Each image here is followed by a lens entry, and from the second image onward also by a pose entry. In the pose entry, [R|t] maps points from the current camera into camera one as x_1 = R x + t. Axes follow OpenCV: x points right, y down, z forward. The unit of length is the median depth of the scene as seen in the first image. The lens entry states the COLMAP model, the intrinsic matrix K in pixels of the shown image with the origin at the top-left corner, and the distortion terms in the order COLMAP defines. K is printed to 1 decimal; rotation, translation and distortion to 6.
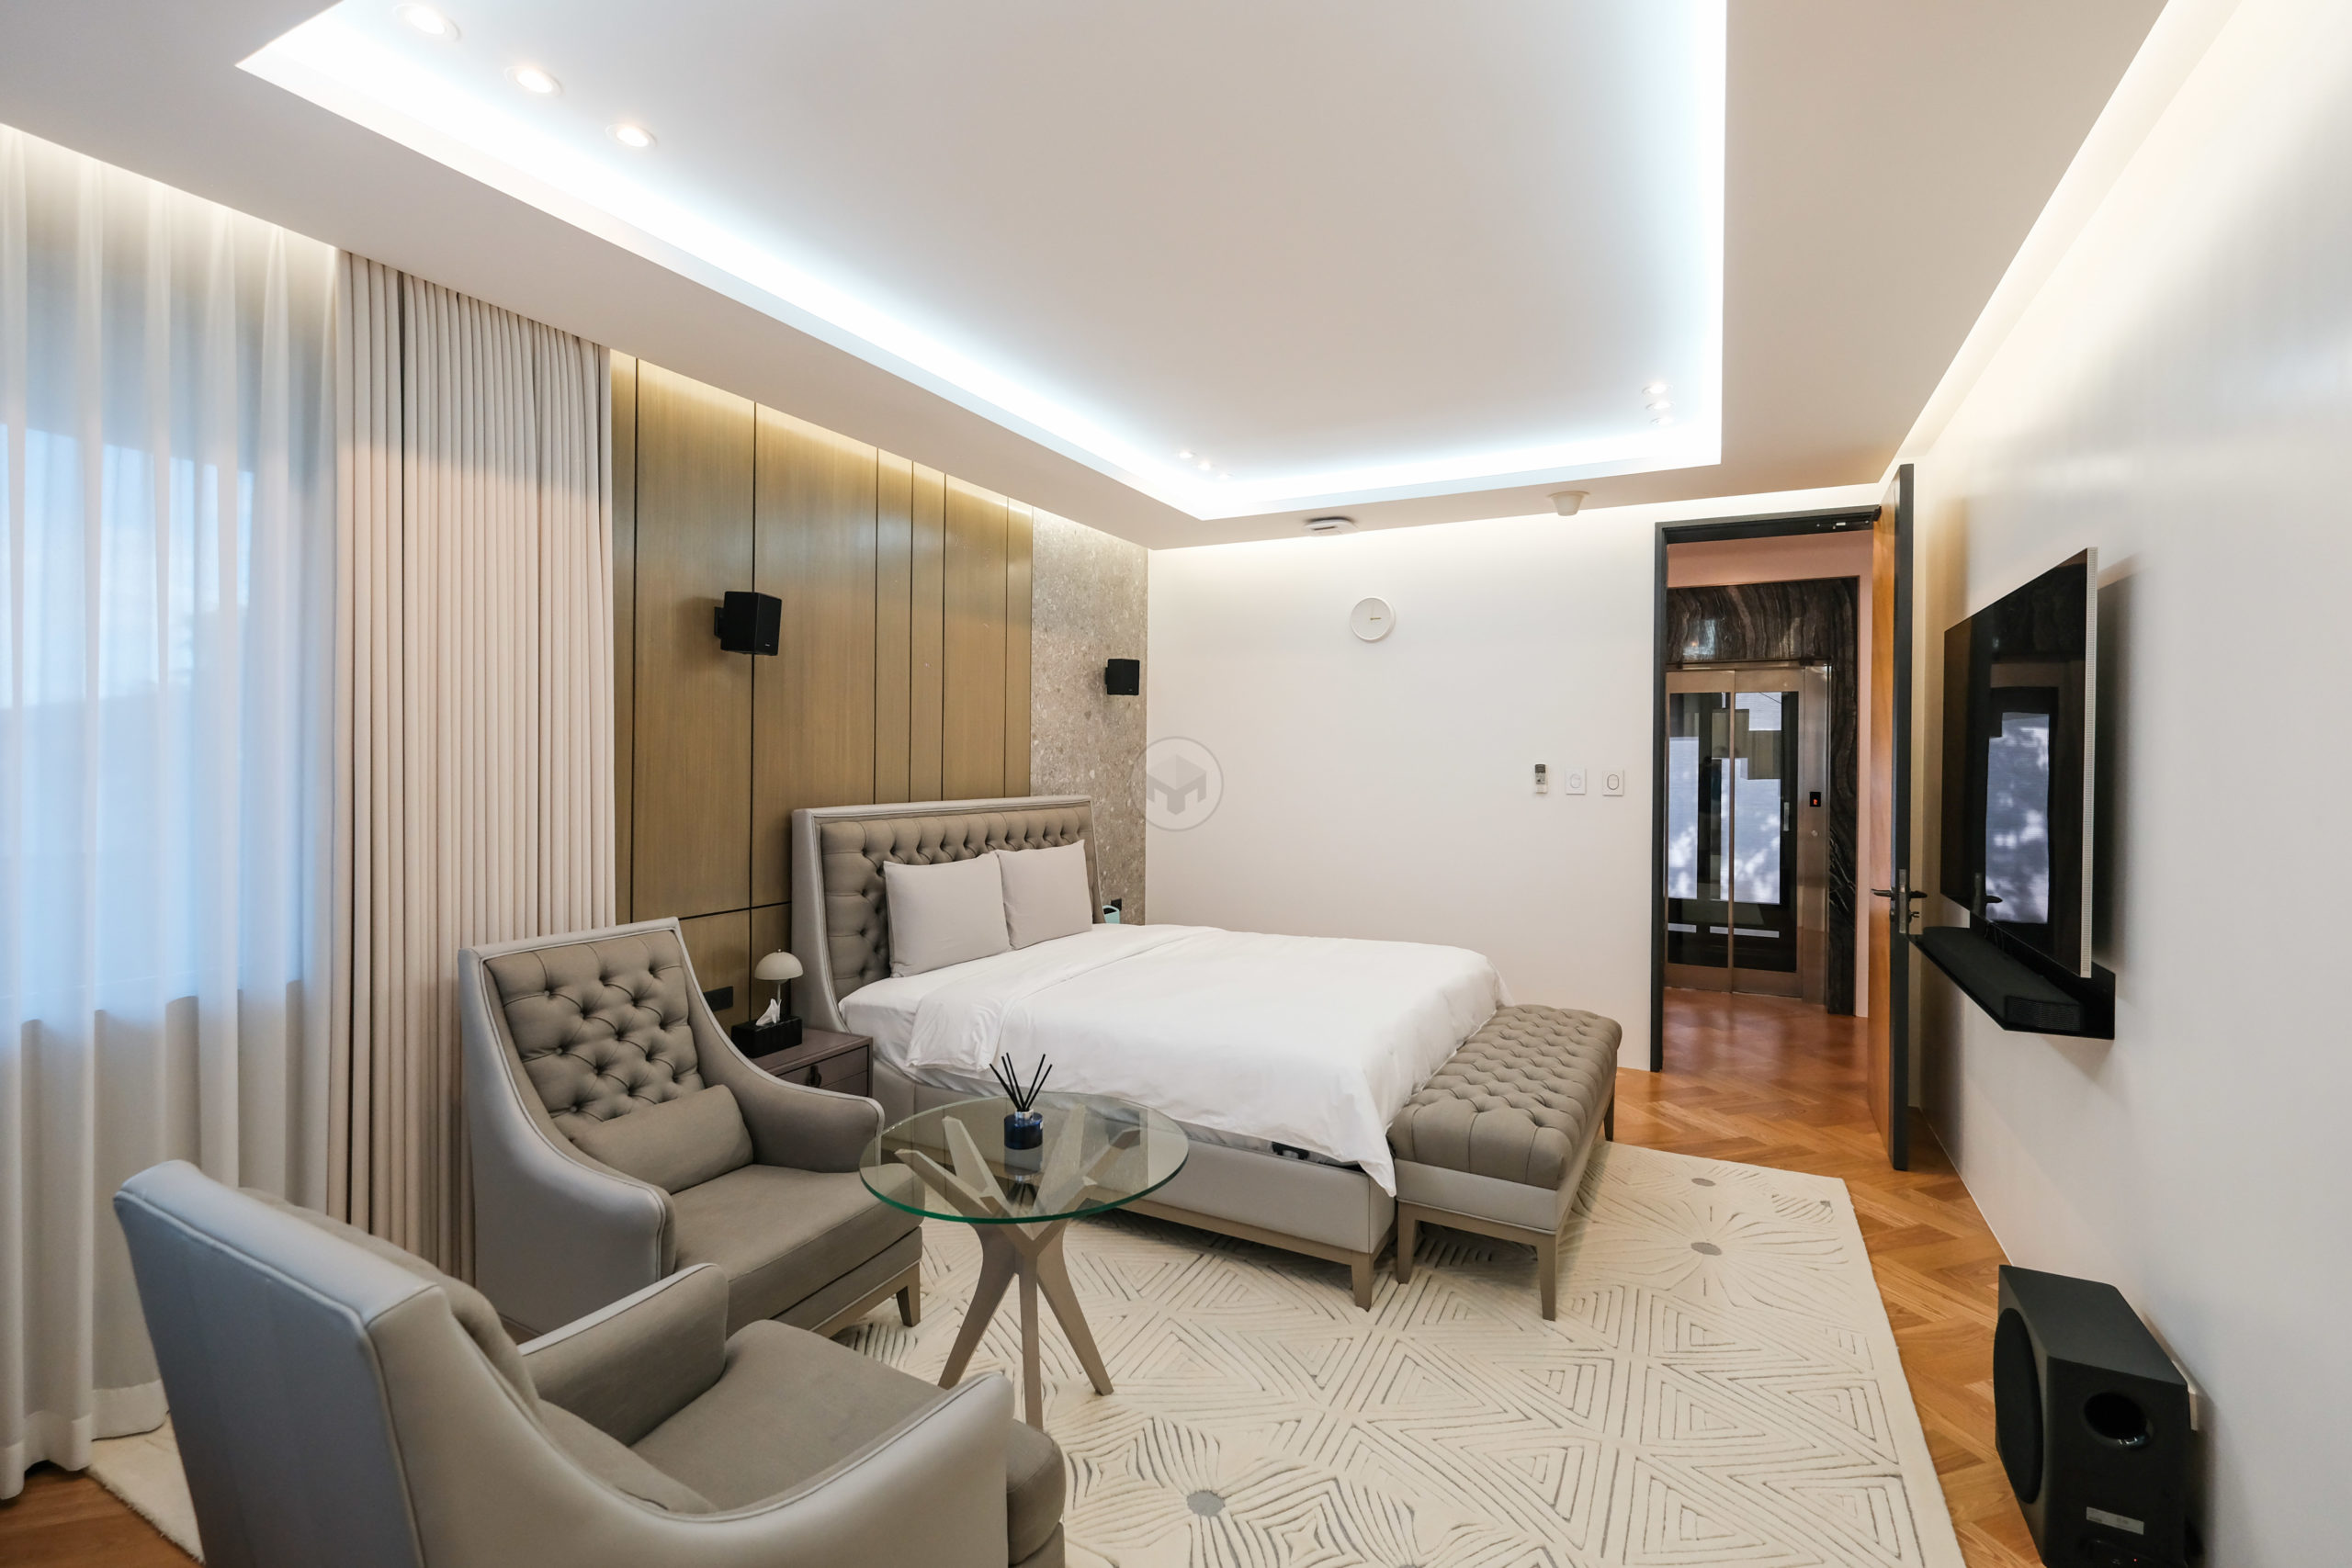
lens RADIAL K [[1027.9, 0, 1183.5], [0, 1027.9, 770.7], [0, 0, 1]] dist [-0.000845, 0.000023]
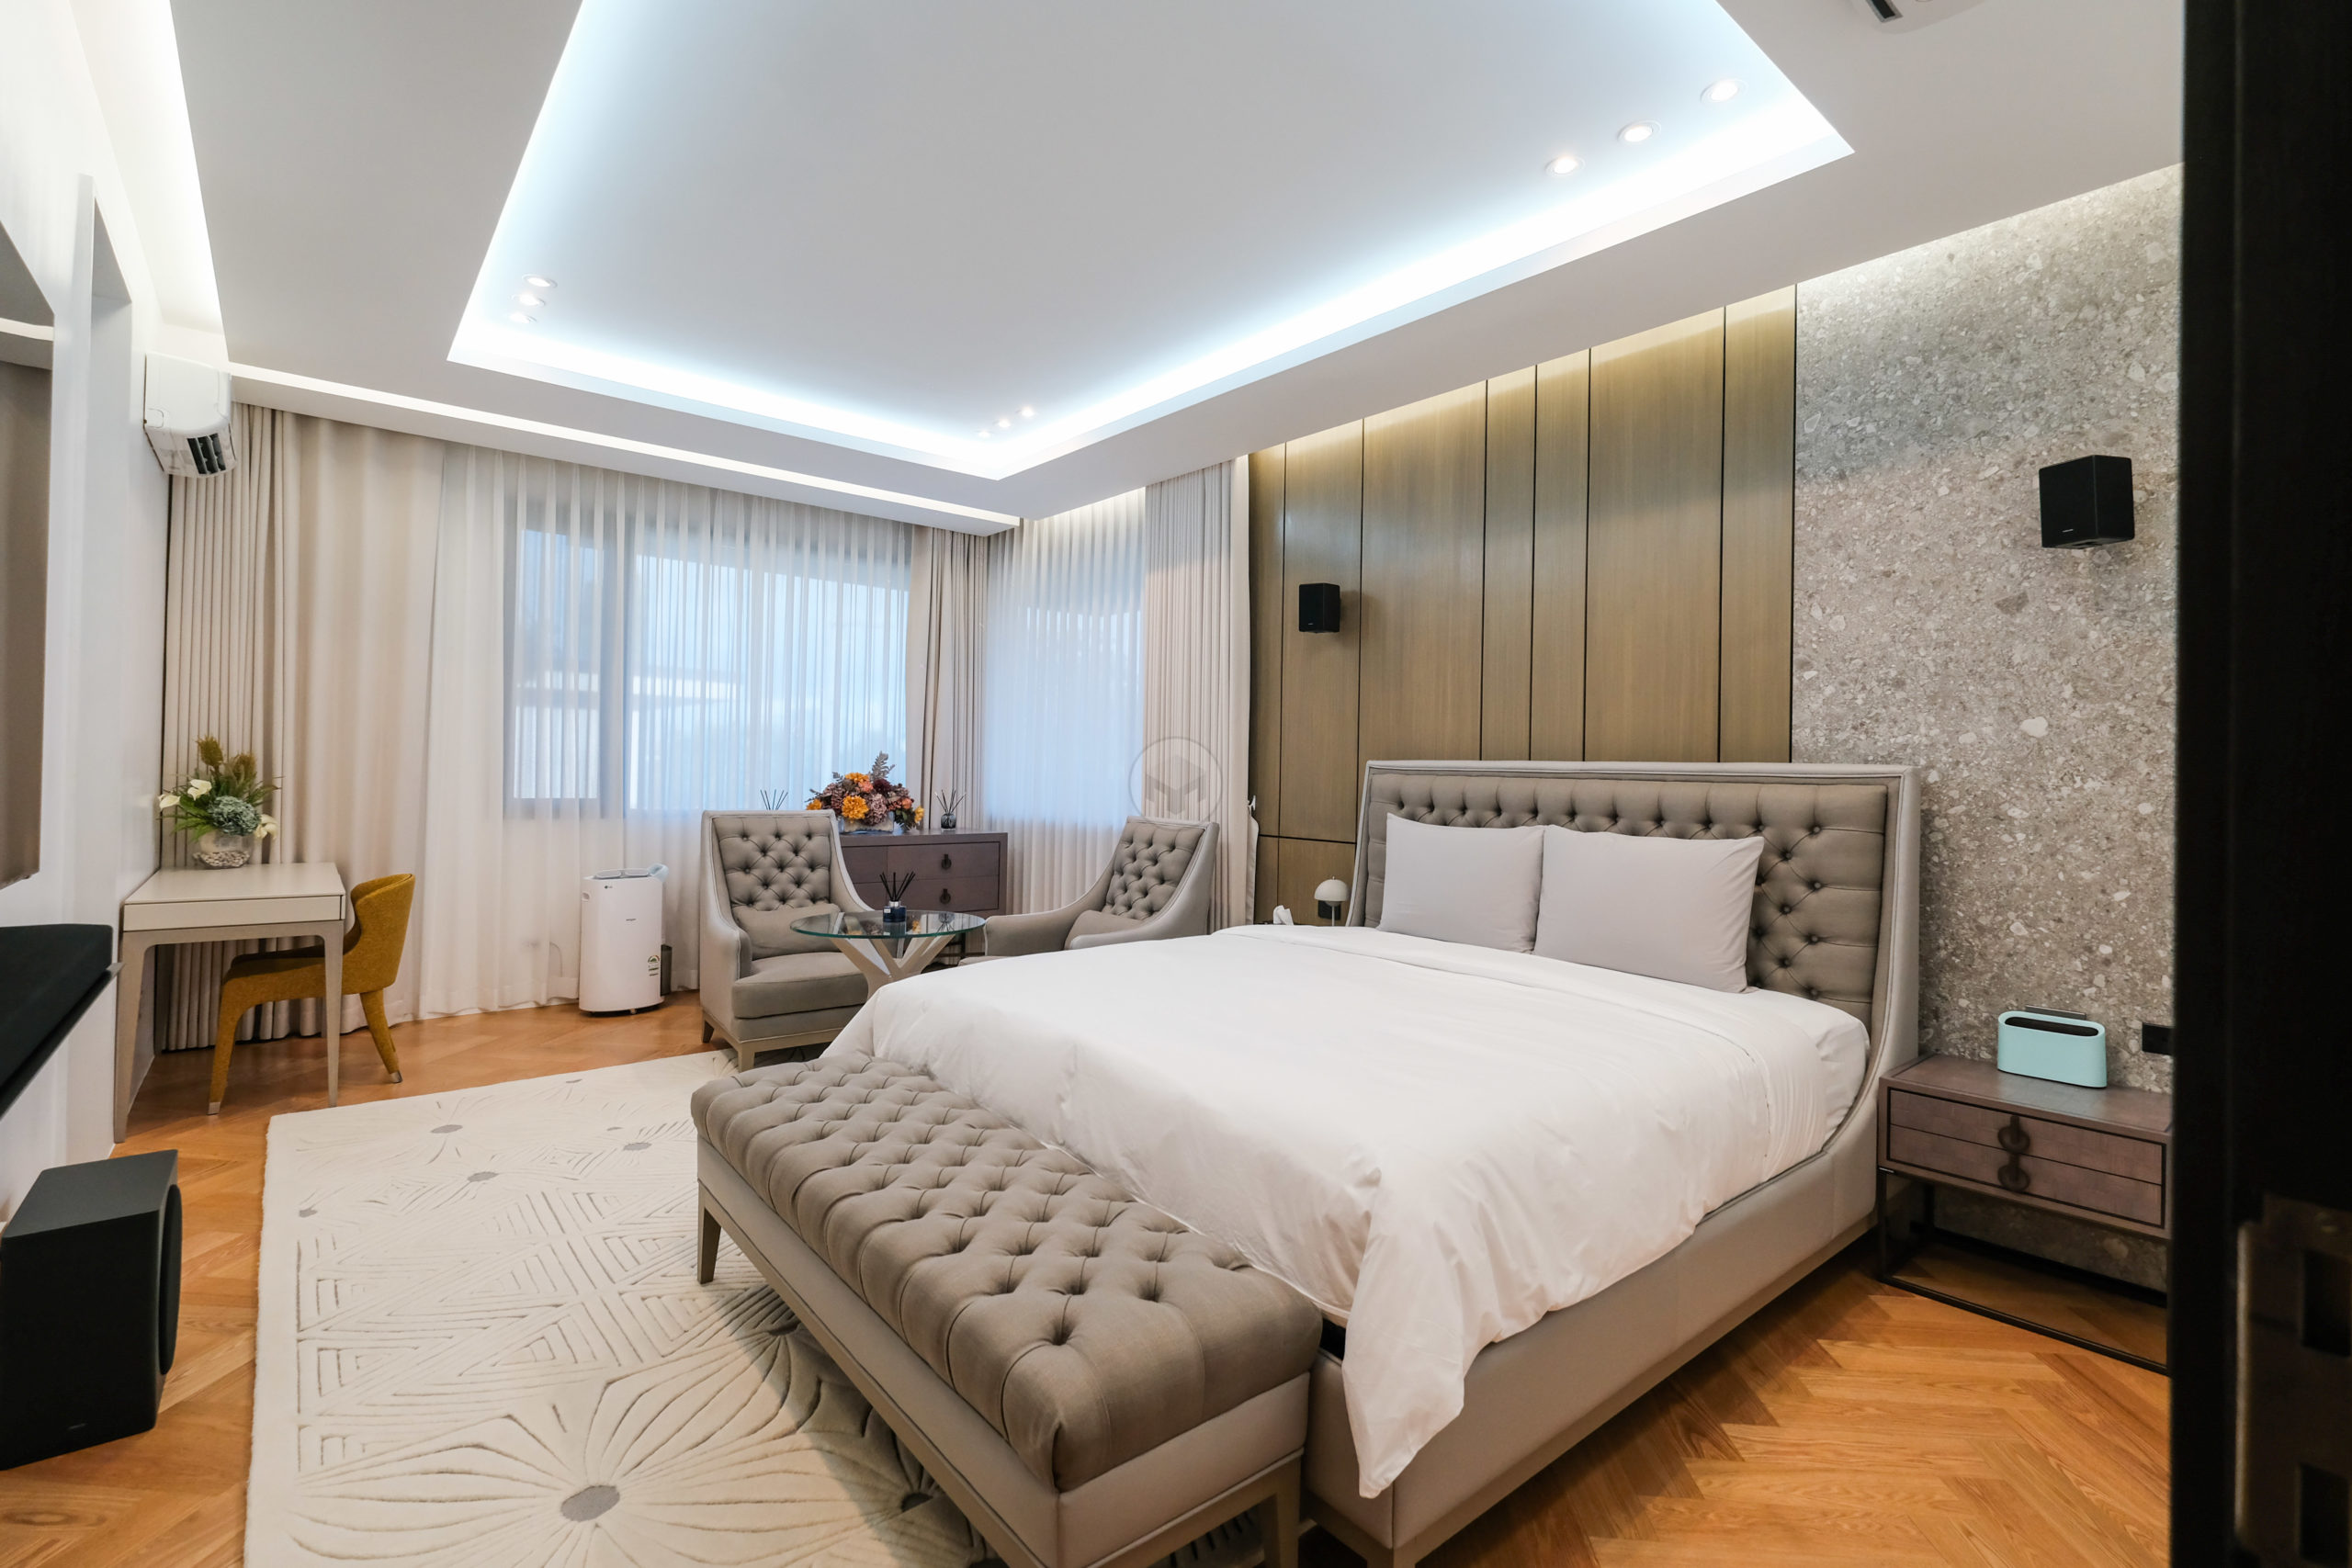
lens RADIAL K [[1027.9, 0, 1184.1], [0, 1027.9, 767.0], [0, 0, 1]] dist [-0.000845, 0.000023]
pose [[-0.368990, -0.007071, -0.929406, 0.579467], [-0.027411, 0.999619, 0.003278, 0.036117], [0.929029, 0.026685, -0.369043, 0.950965]]
